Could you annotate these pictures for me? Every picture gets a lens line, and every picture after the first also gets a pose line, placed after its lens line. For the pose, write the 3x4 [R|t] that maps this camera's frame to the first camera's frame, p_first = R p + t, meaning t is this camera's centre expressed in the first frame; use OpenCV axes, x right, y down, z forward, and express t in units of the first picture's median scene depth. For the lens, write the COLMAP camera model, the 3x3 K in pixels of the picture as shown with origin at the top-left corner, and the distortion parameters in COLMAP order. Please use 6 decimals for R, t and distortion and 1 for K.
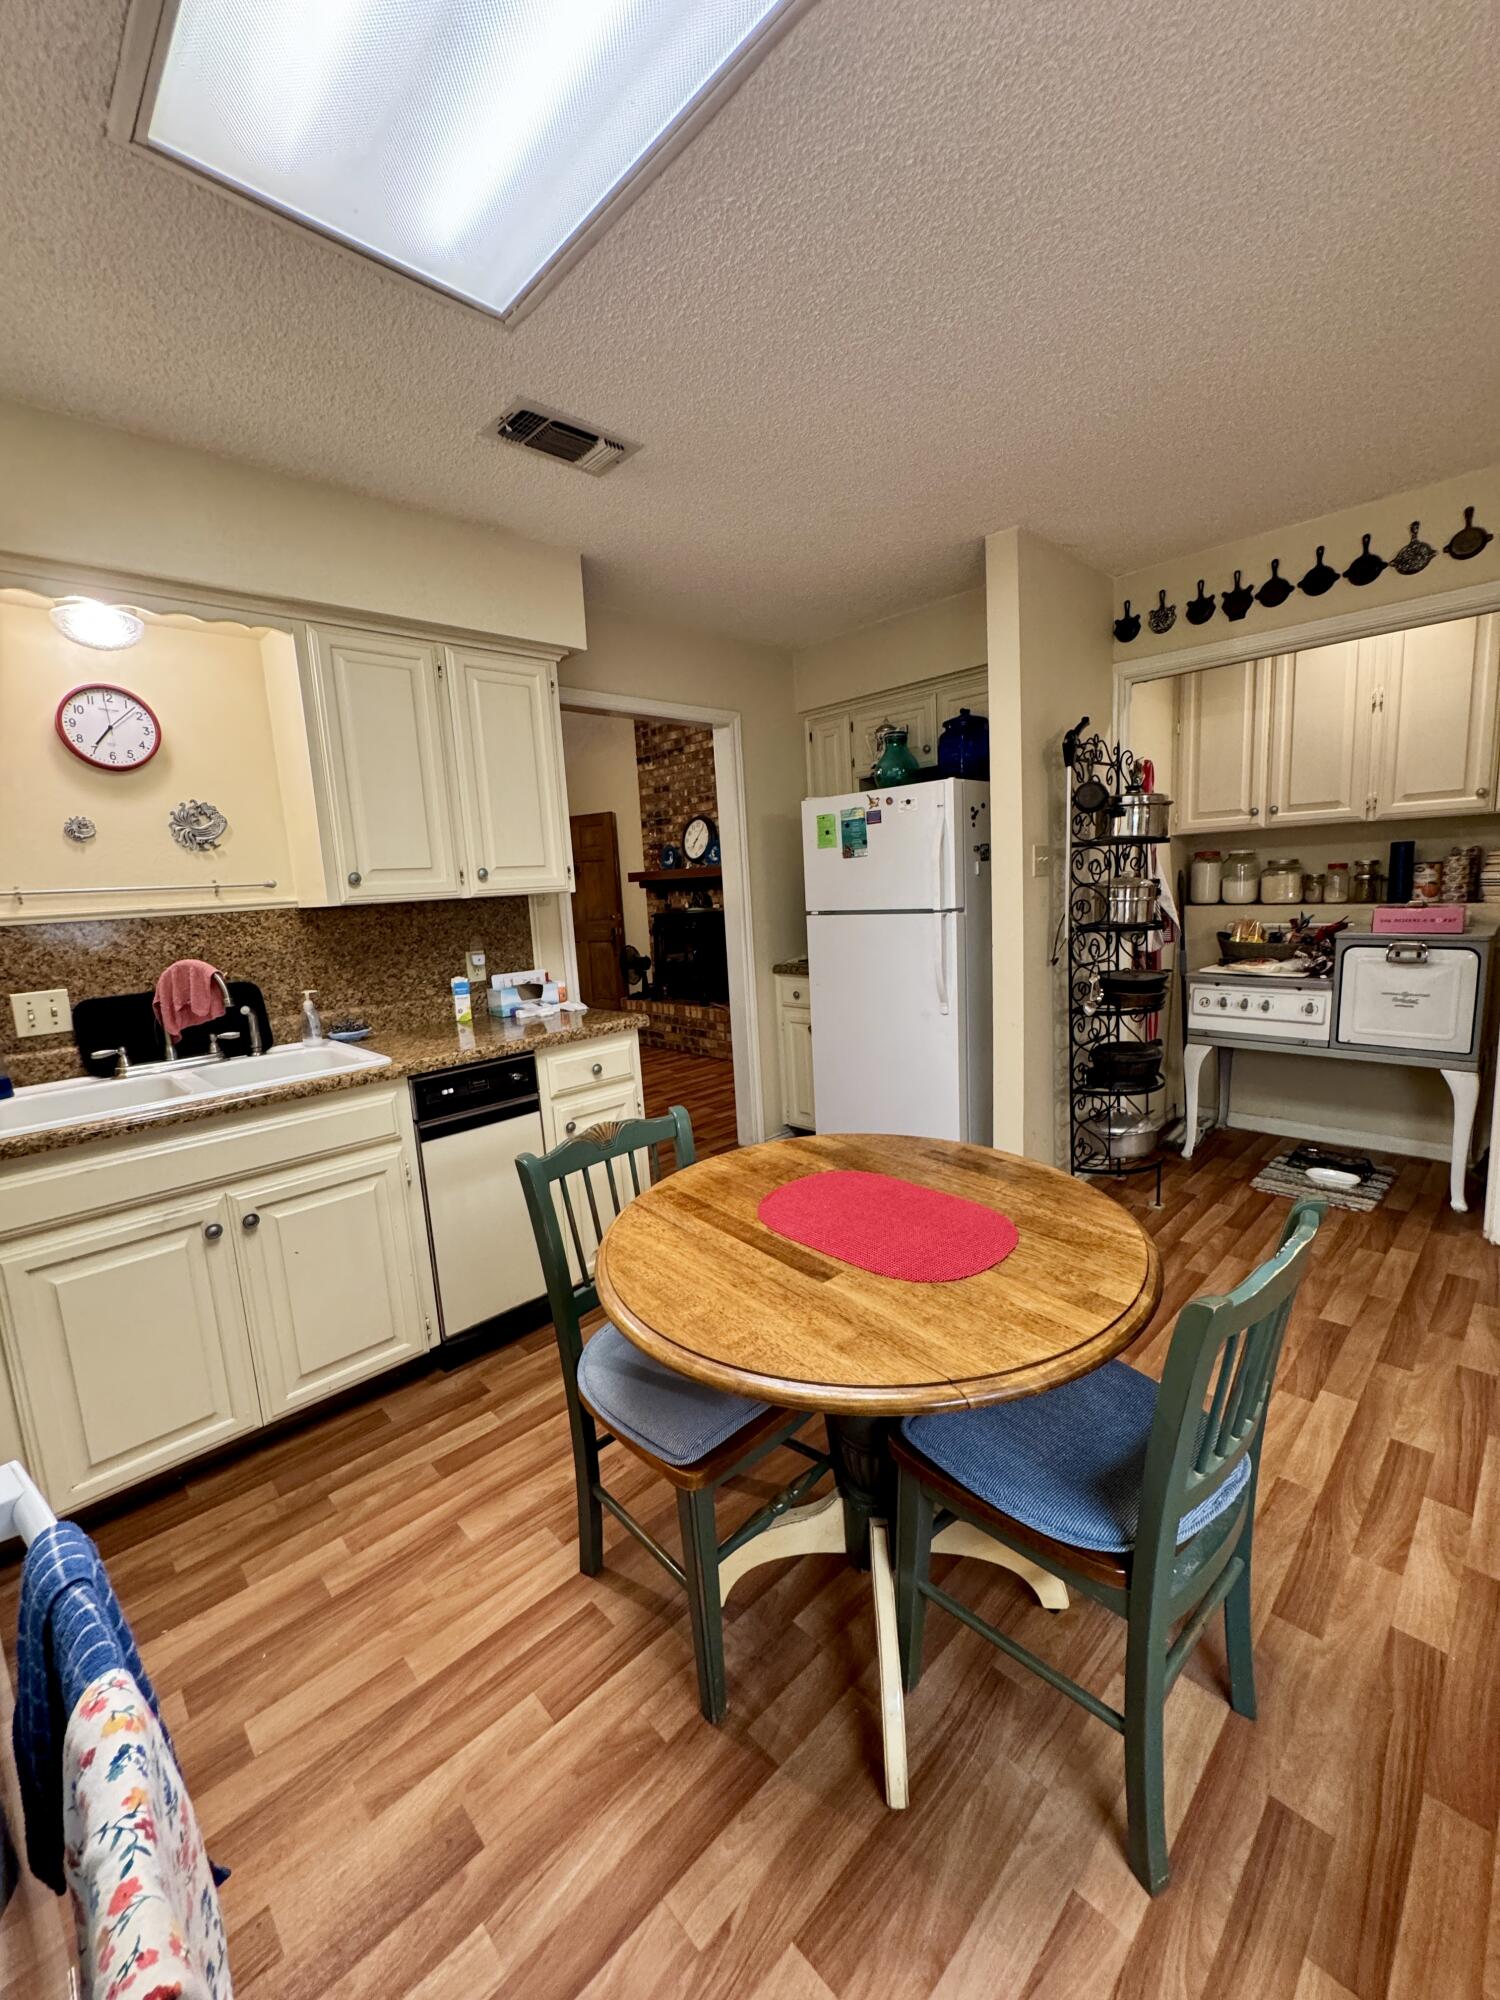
lens RADIAL K [[804.7, 0, 747.7], [0, 804.7, 992.5], [0, 0, 1]] dist [-0.004739, 0.001210]
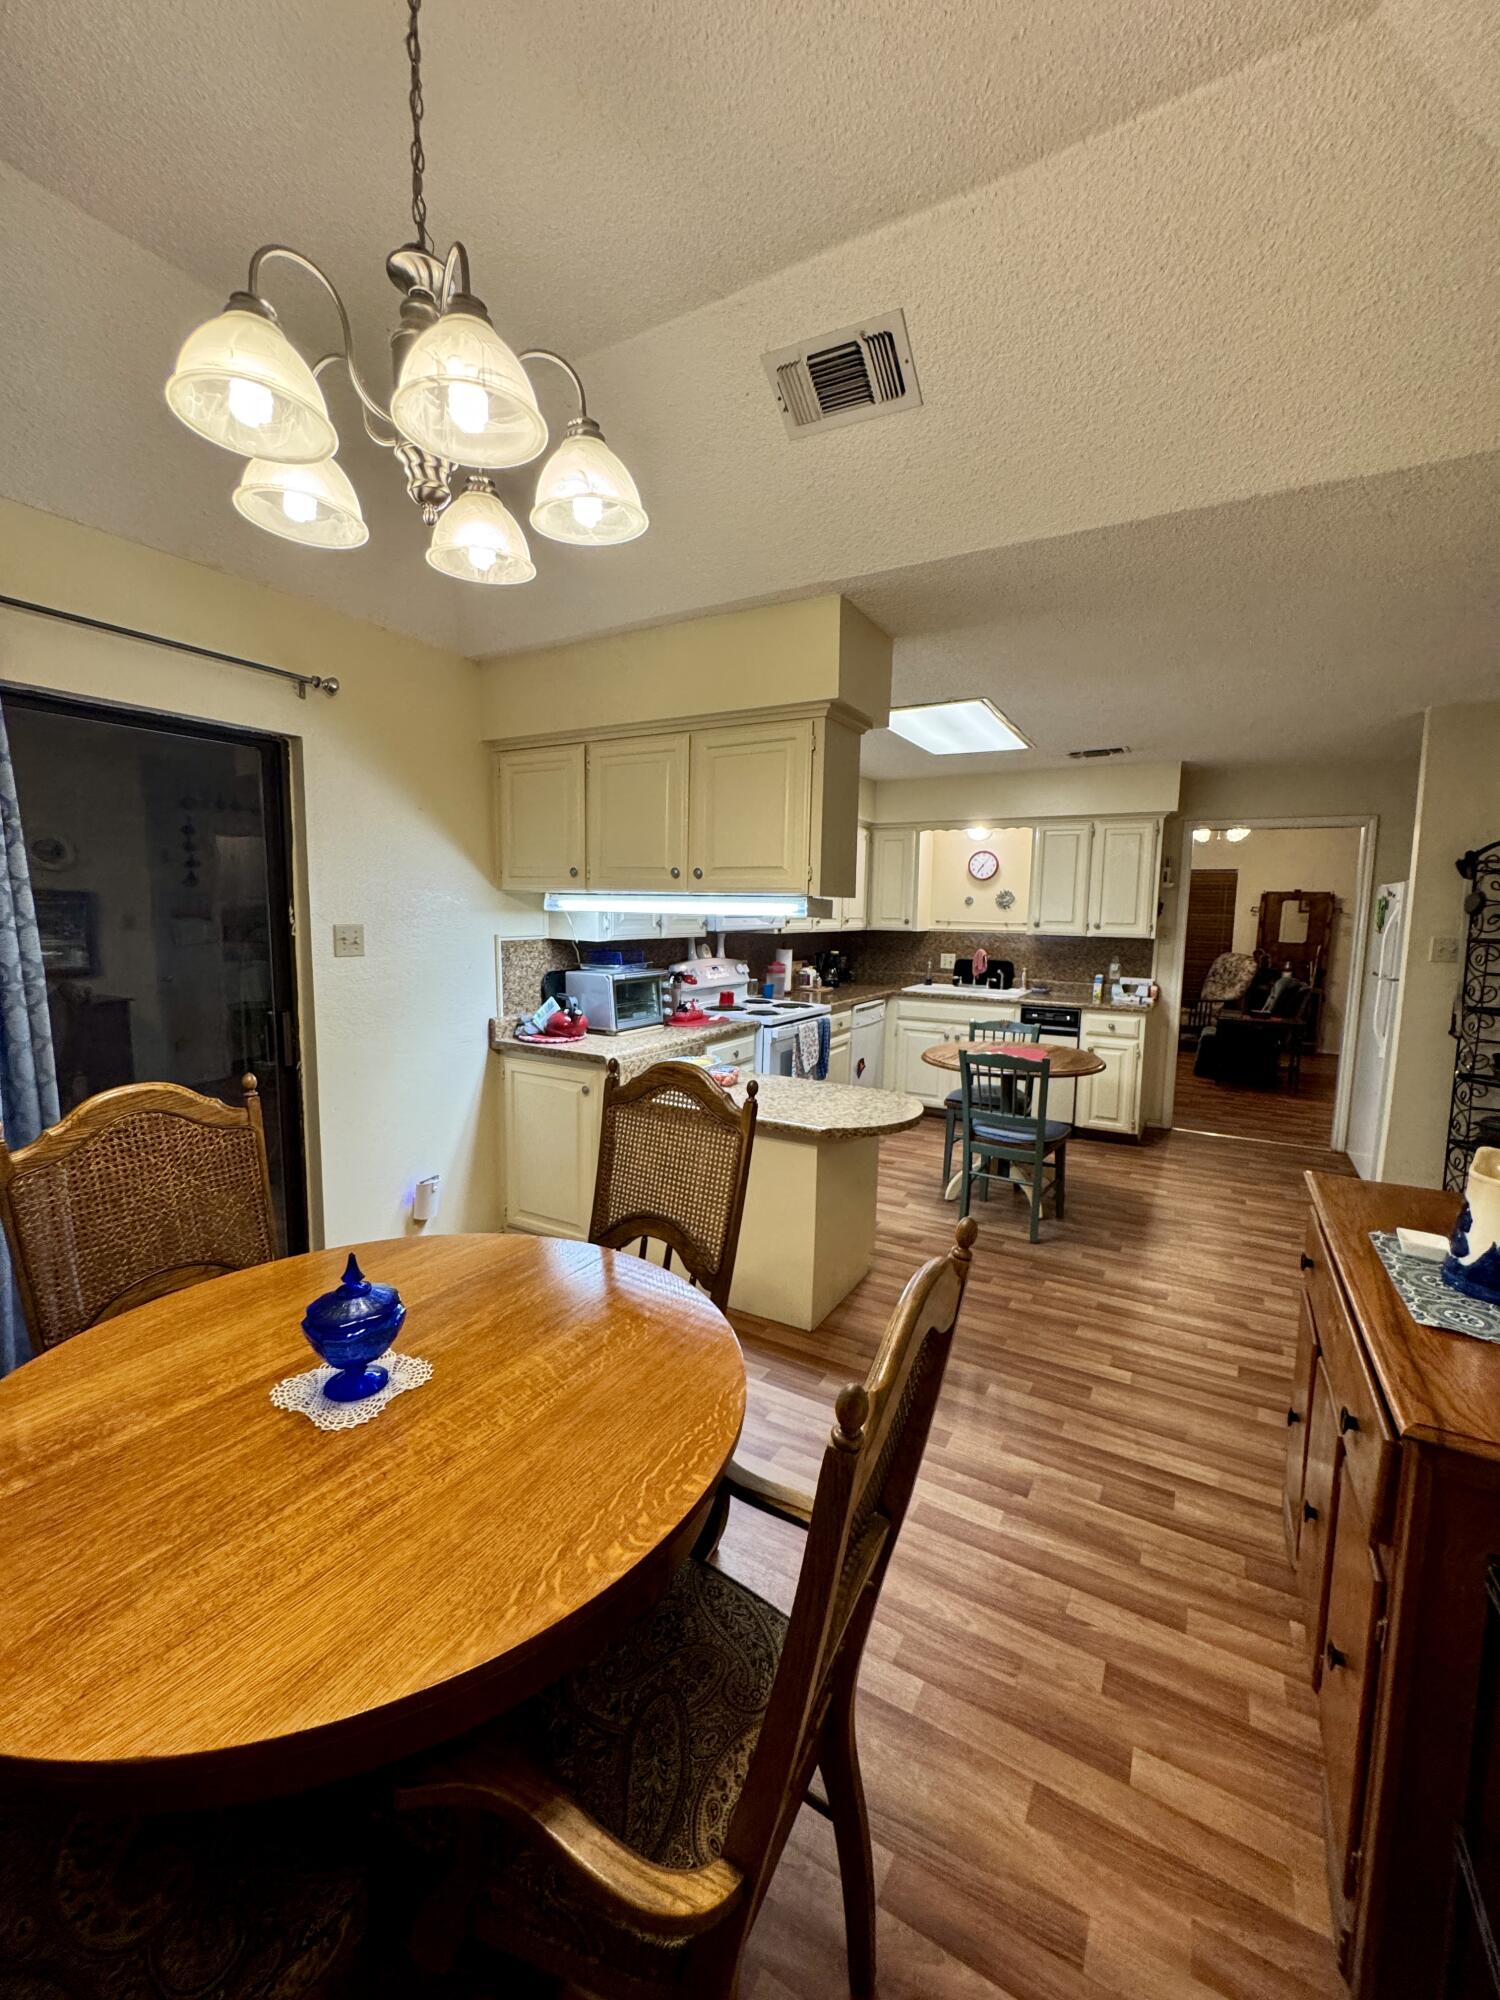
lens RADIAL K [[804.7, 0, 750.8], [0, 804.7, 999.7], [0, 0, 1]] dist [-0.004739, 0.001210]
pose [[0.265825, 0.166252, -0.949577, 1.688062], [-0.161974, 0.978716, 0.126011, -0.088638], [0.950317, 0.120310, 0.287096, -0.509267]]
